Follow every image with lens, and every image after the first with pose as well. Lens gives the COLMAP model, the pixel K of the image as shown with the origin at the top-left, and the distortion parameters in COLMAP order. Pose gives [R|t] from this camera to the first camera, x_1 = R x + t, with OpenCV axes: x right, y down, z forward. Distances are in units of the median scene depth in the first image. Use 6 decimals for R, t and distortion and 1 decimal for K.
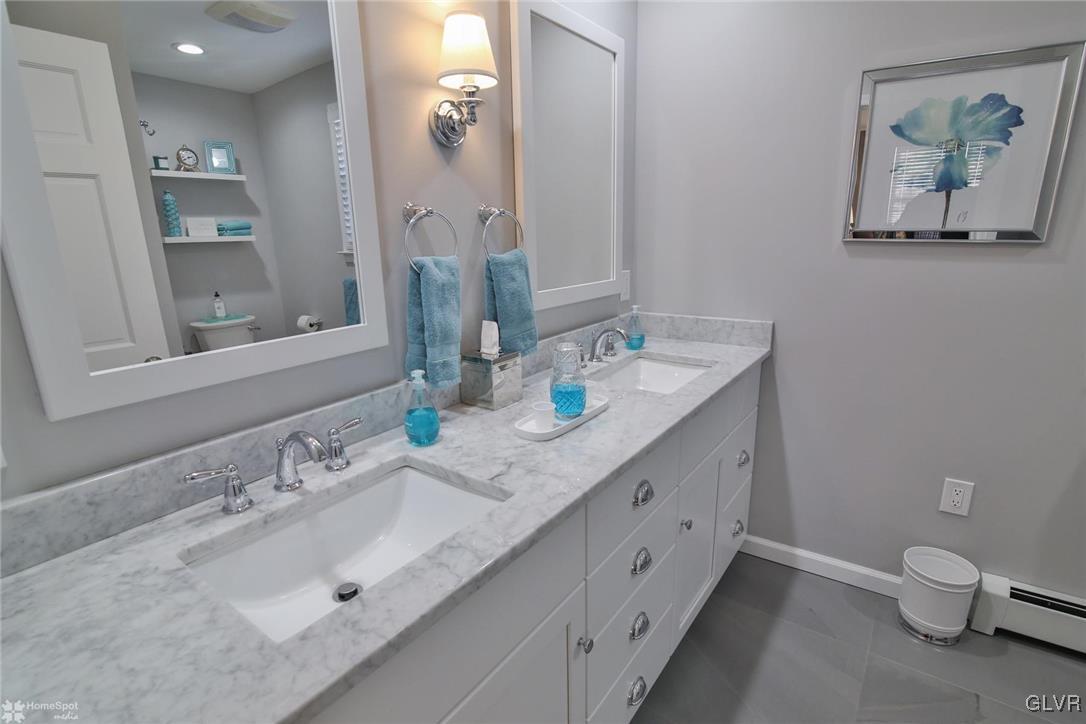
lens RADIAL K [[529.5, 0, 545.9], [0, 529.5, 364.6], [0, 0, 1]] dist [-0.010122, 0.000342]
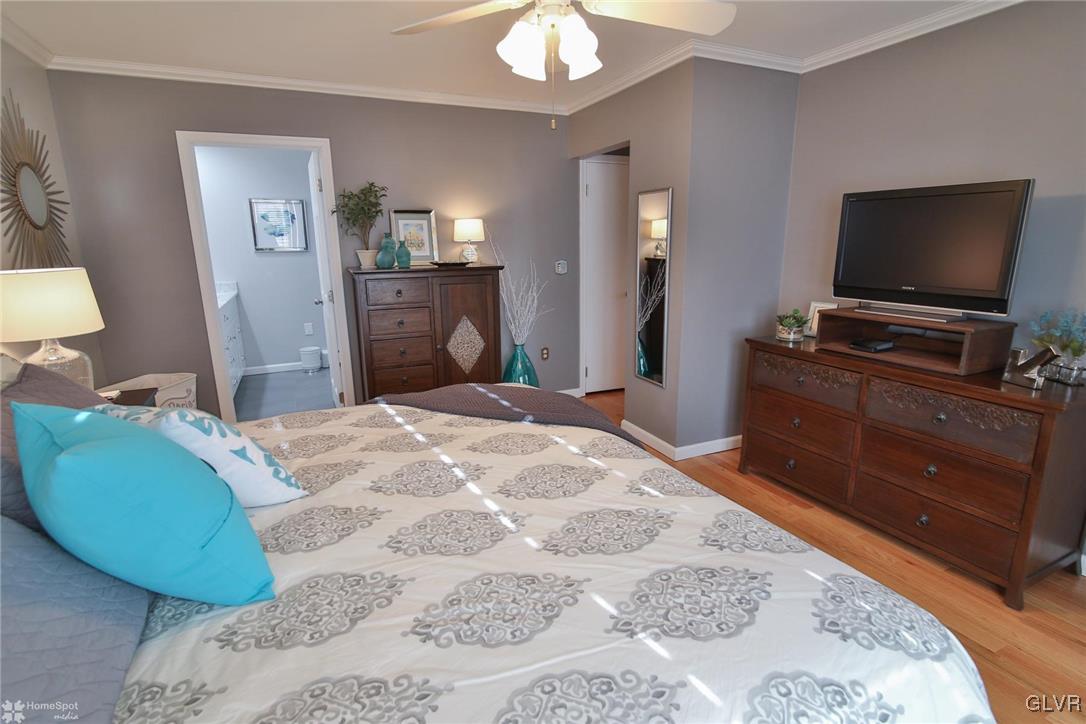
lens RADIAL K [[529.5, 0, 543.7], [0, 529.5, 361.6], [0, 0, 1]] dist [-0.010122, 0.000342]
pose [[0.494577, -0.179393, 0.850418, -1.163673], [0.217935, 0.972804, 0.078466, 0.451550], [-0.841367, 0.146529, 0.520223, -1.674705]]
